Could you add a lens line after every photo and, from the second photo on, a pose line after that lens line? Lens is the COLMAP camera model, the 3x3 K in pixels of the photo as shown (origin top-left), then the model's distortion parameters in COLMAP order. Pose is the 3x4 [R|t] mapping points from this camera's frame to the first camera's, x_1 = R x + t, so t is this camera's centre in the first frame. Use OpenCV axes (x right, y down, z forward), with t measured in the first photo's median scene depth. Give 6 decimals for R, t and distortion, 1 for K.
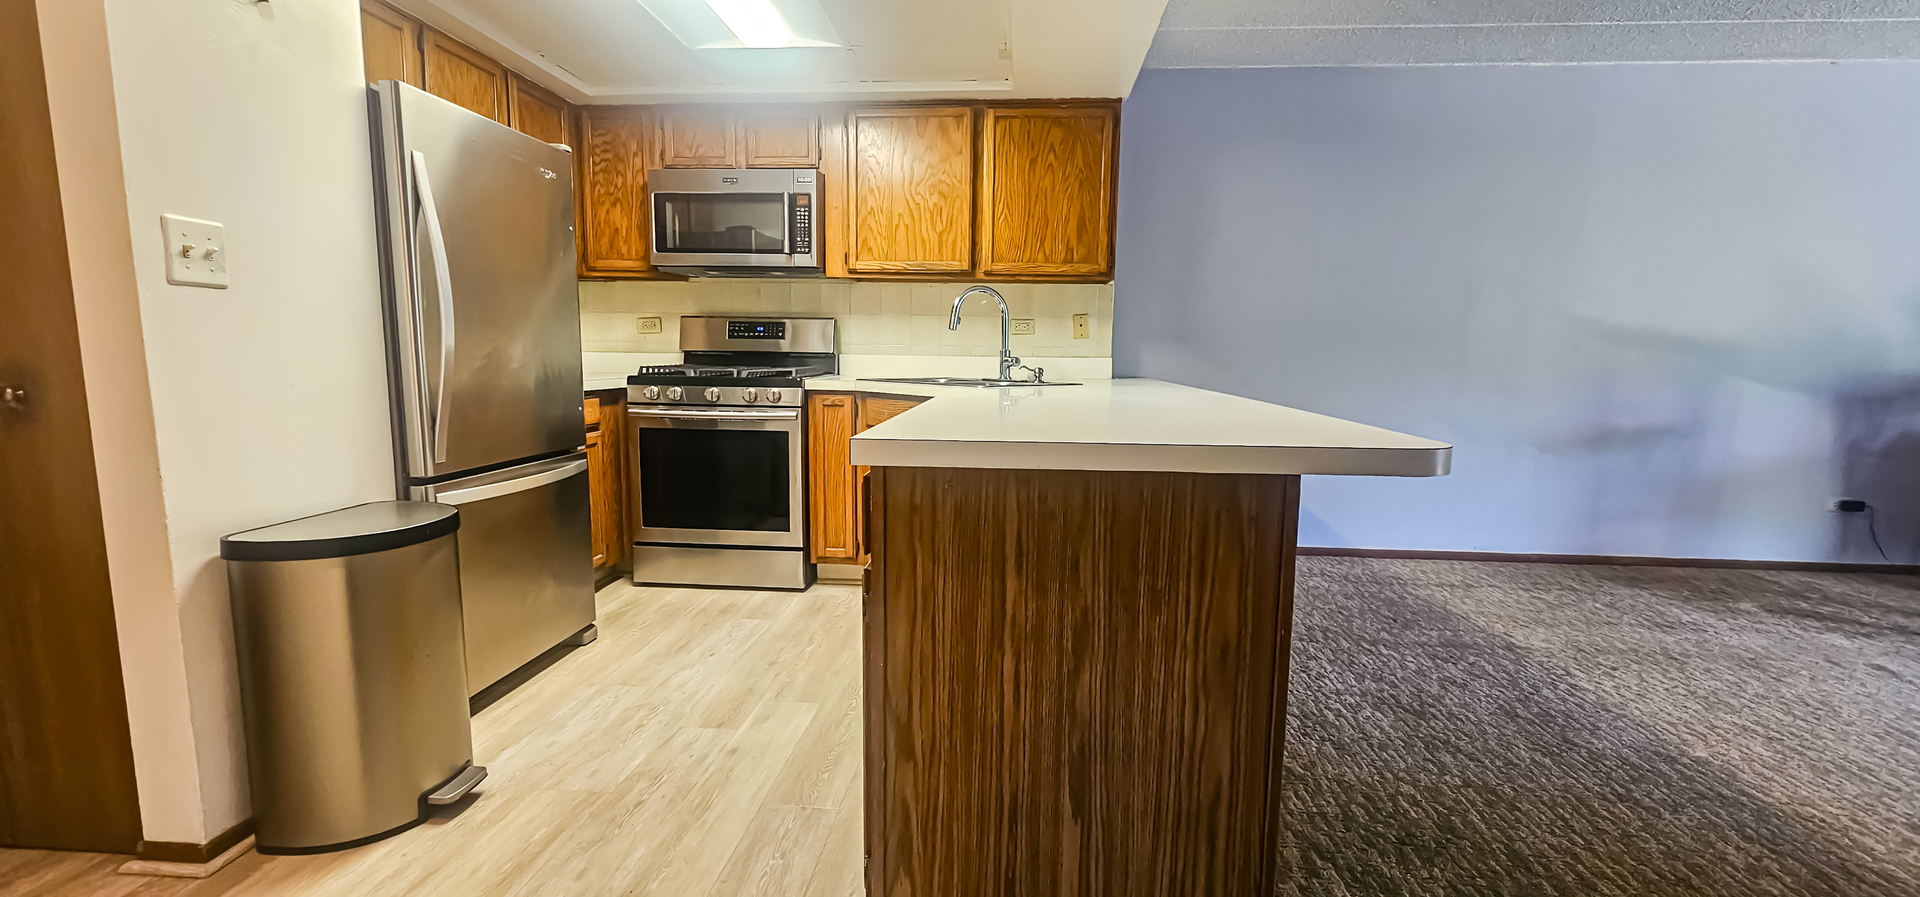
lens RADIAL K [[807.2, 0, 960.0], [0, 807.2, 448.5], [0, 0, 1]] dist [0.001317, 0.000147]
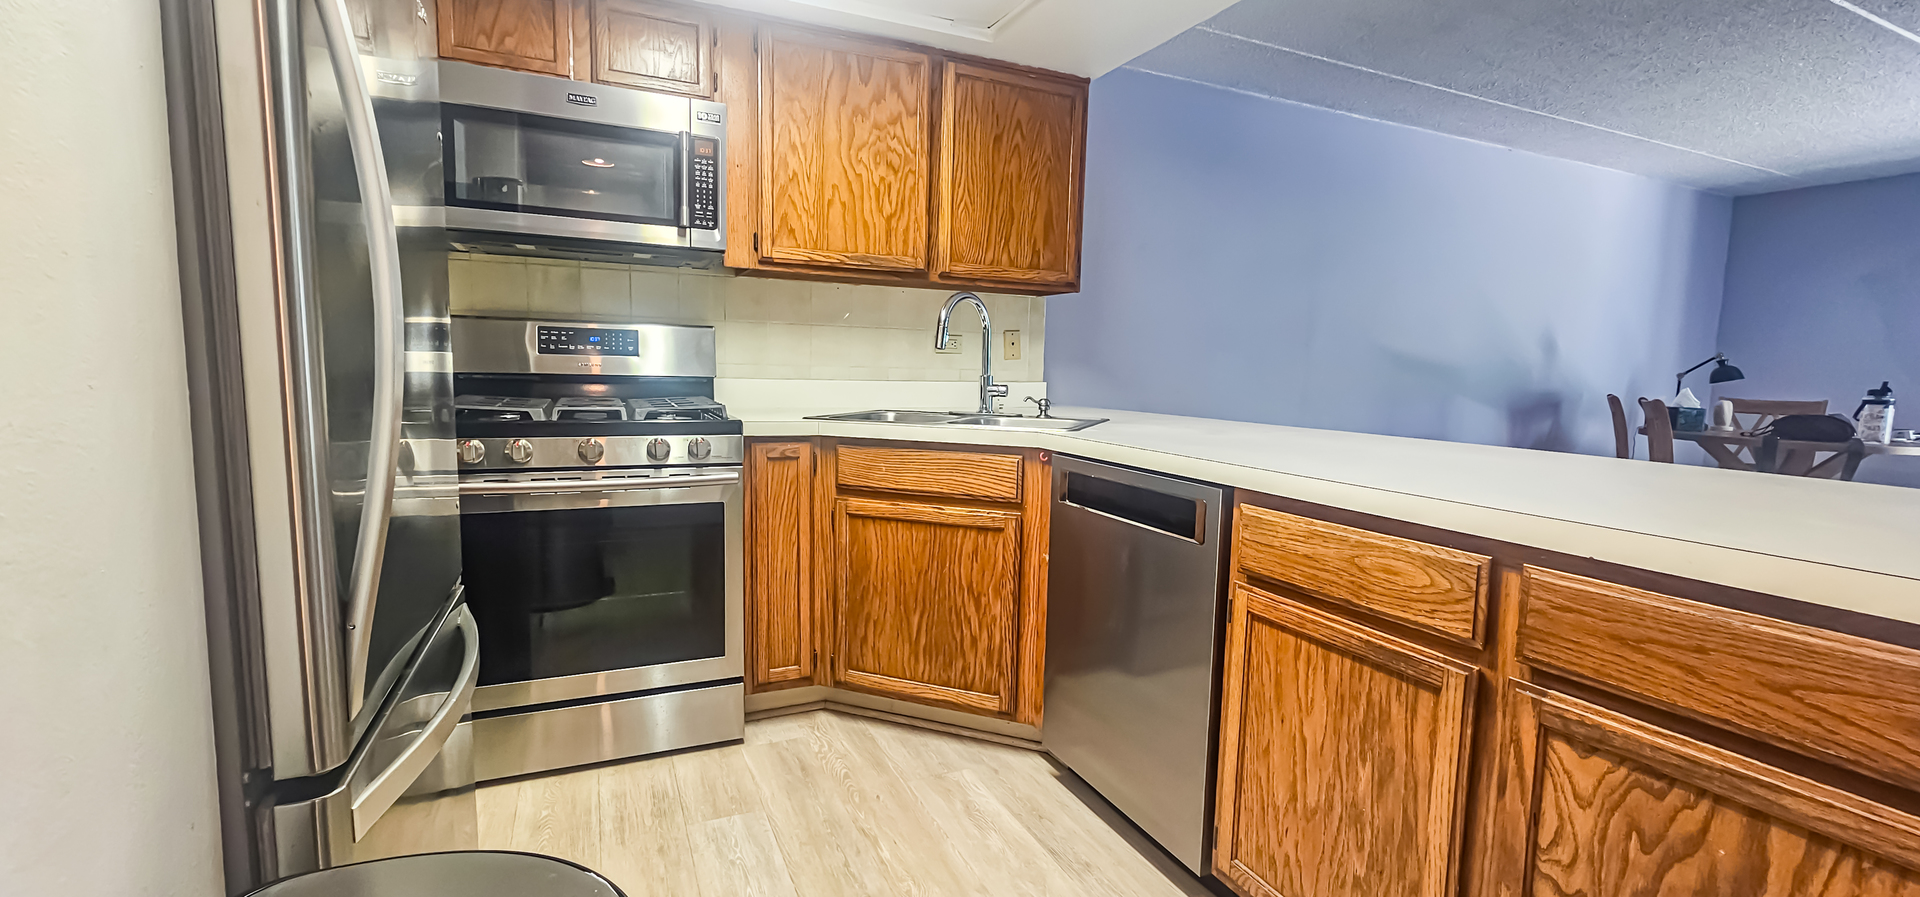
lens RADIAL K [[807.2, 0, 960.0], [0, 807.2, 448.5], [0, 0, 1]] dist [0.001317, 0.000147]
pose [[0.873840, -0.043166, 0.484294, -0.337840], [0.045709, 0.998933, 0.006561, -0.056565], [-0.484061, 0.016404, 0.874881, 0.322583]]
